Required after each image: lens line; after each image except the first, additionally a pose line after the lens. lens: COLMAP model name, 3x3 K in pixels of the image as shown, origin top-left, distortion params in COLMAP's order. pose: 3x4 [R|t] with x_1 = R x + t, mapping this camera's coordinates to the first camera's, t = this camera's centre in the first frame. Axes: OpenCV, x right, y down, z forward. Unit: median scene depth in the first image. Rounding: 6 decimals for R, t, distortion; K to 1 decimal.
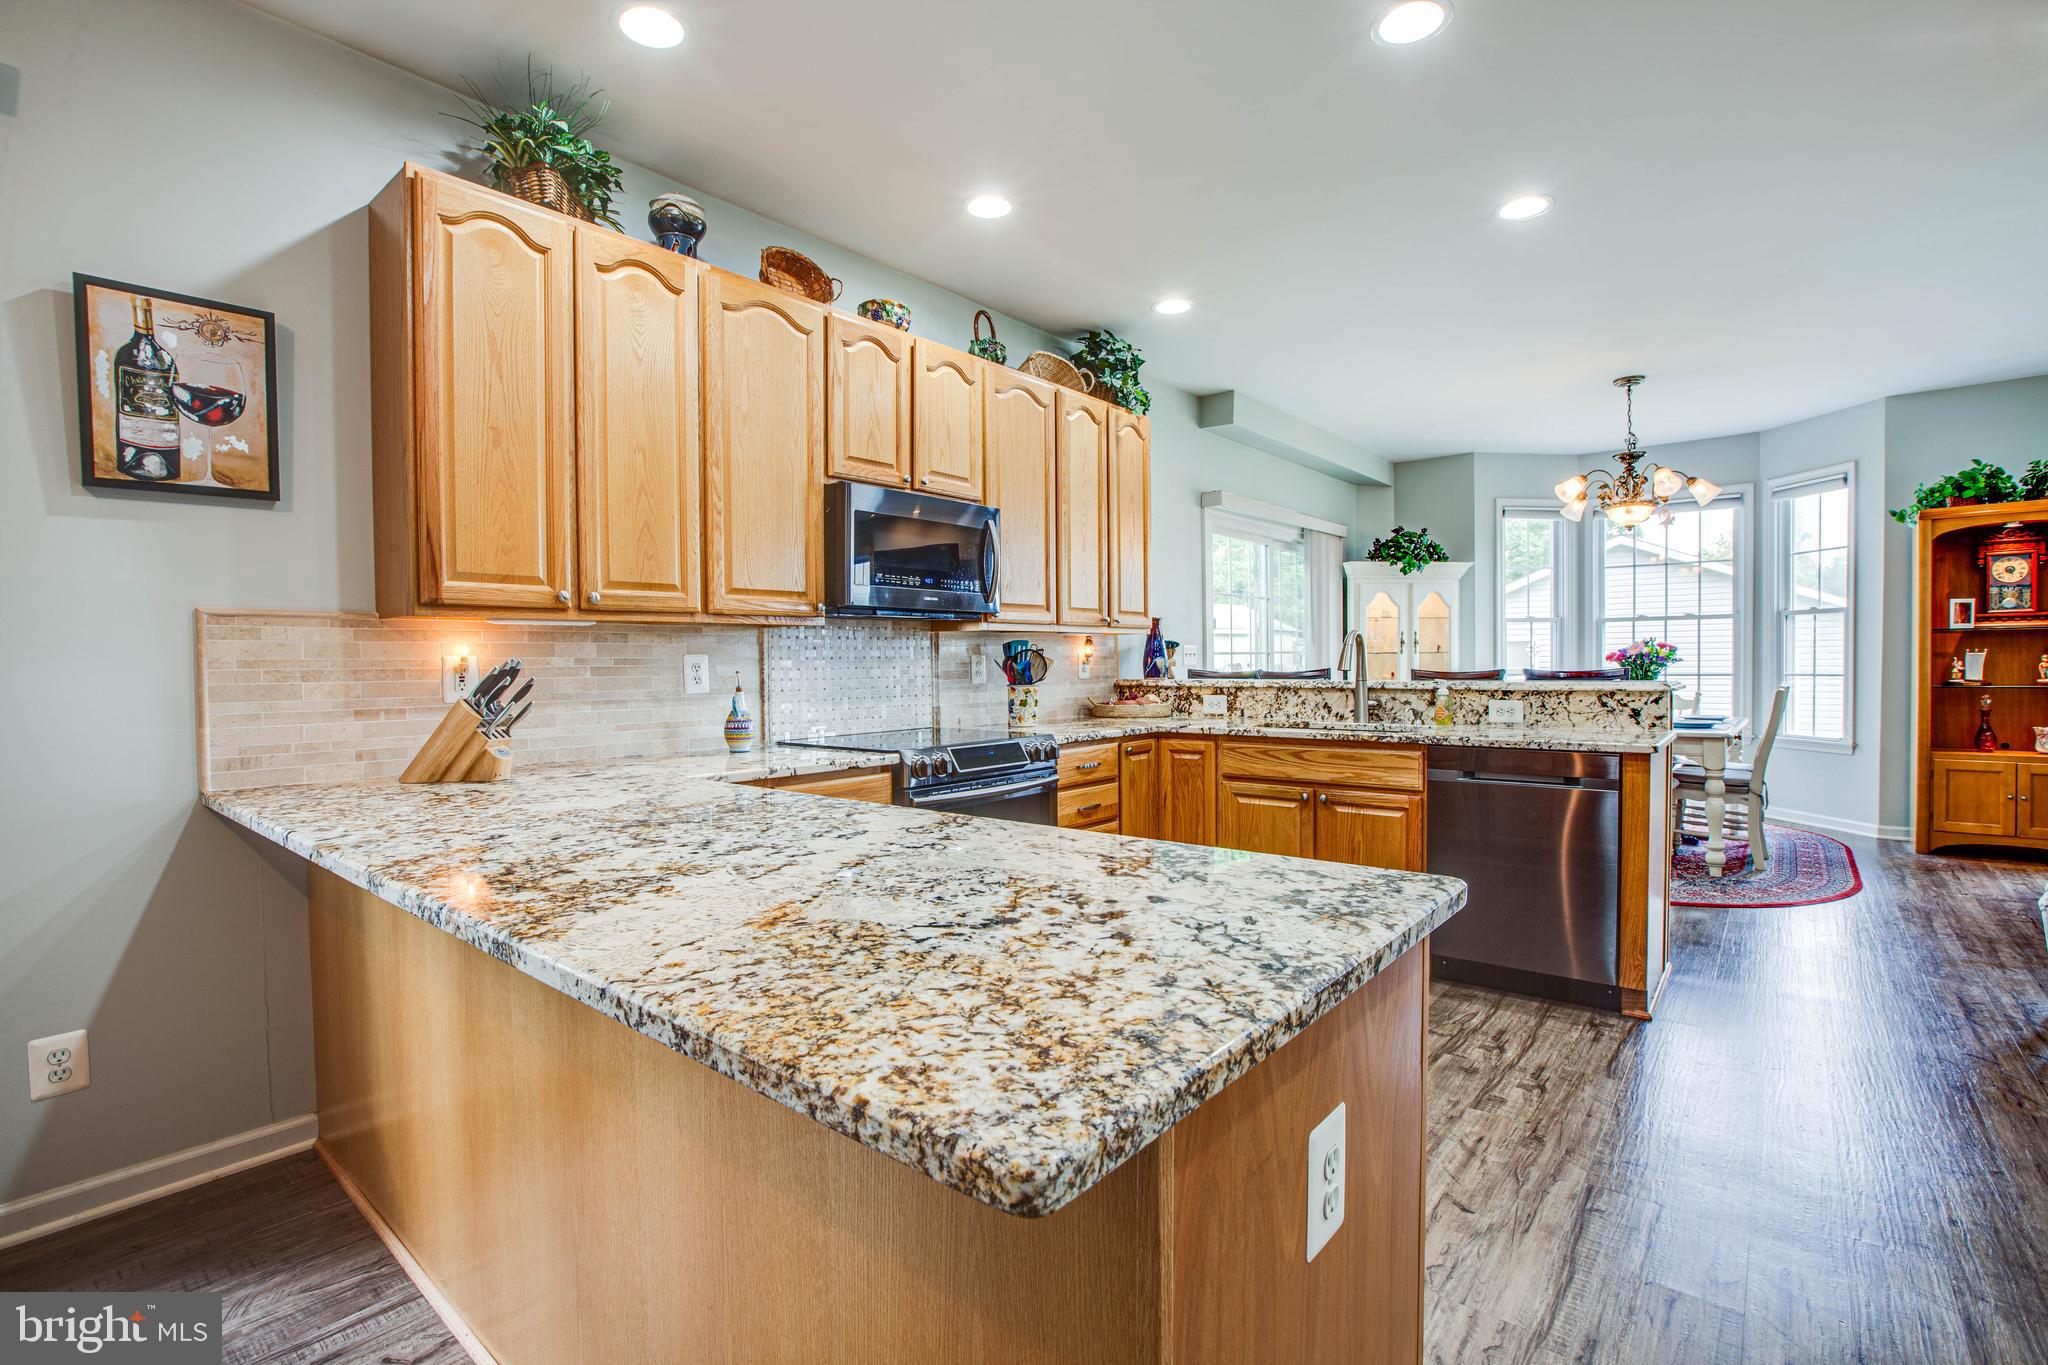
lens RADIAL K [[943.2, 0, 1005.9], [0, 943.2, 684.1], [0, 0, 1]] dist [-0.042787, 0.014077]
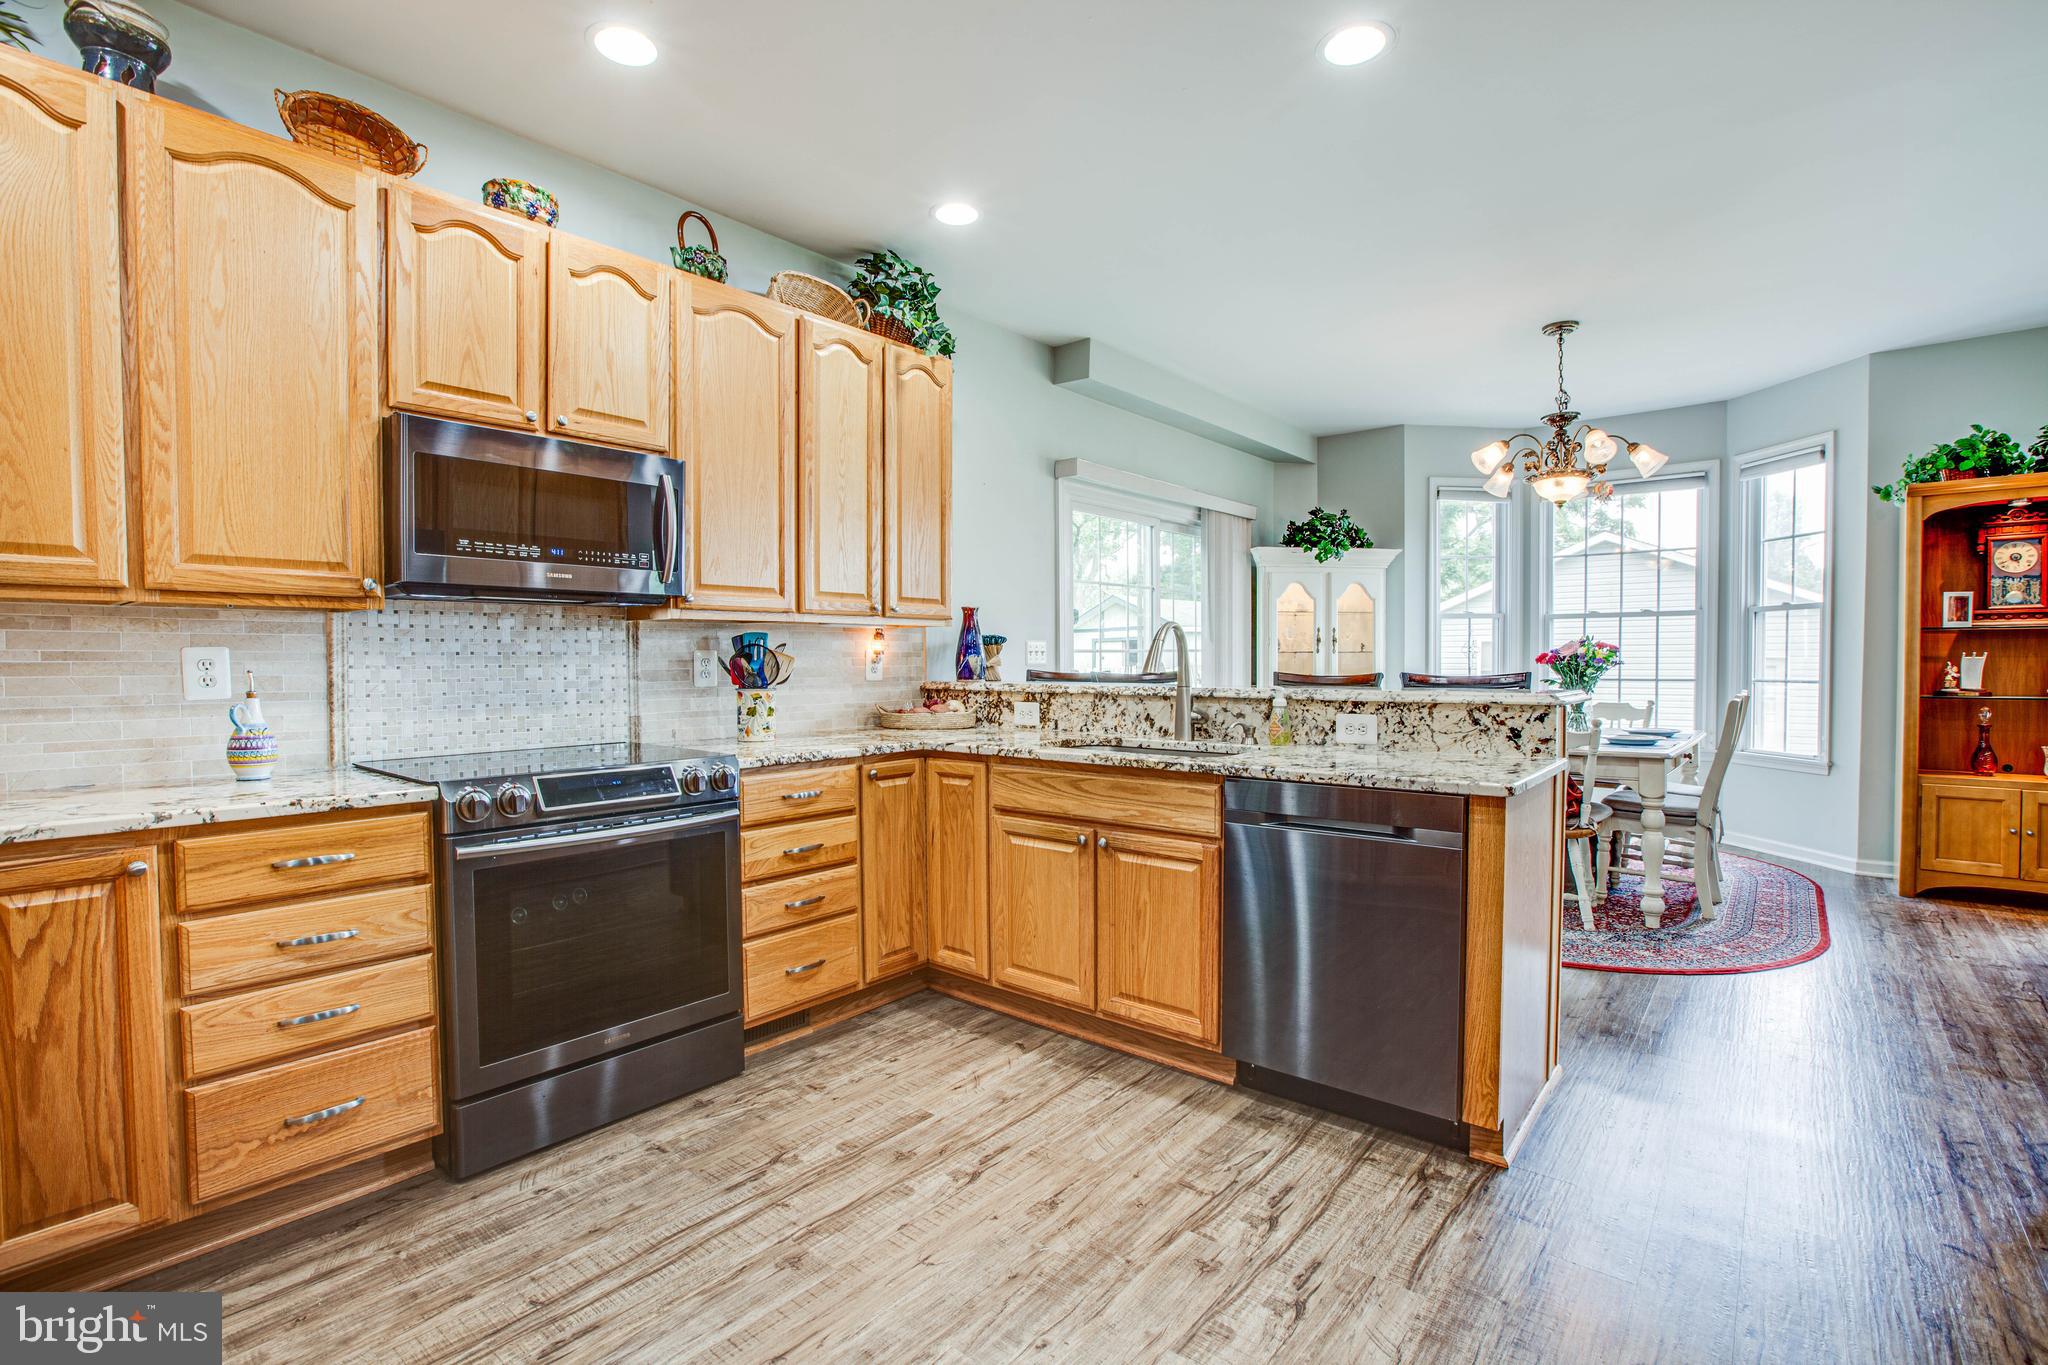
lens RADIAL K [[943.2, 0, 1005.6], [0, 943.2, 683.4], [0, 0, 1]] dist [-0.042787, 0.014077]
pose [[0.999974, 0.007217, -0.000678, 0.186435], [-0.007215, 0.999971, 0.002417, -0.005875], [0.000696, -0.002412, 0.999997, 0.172568]]
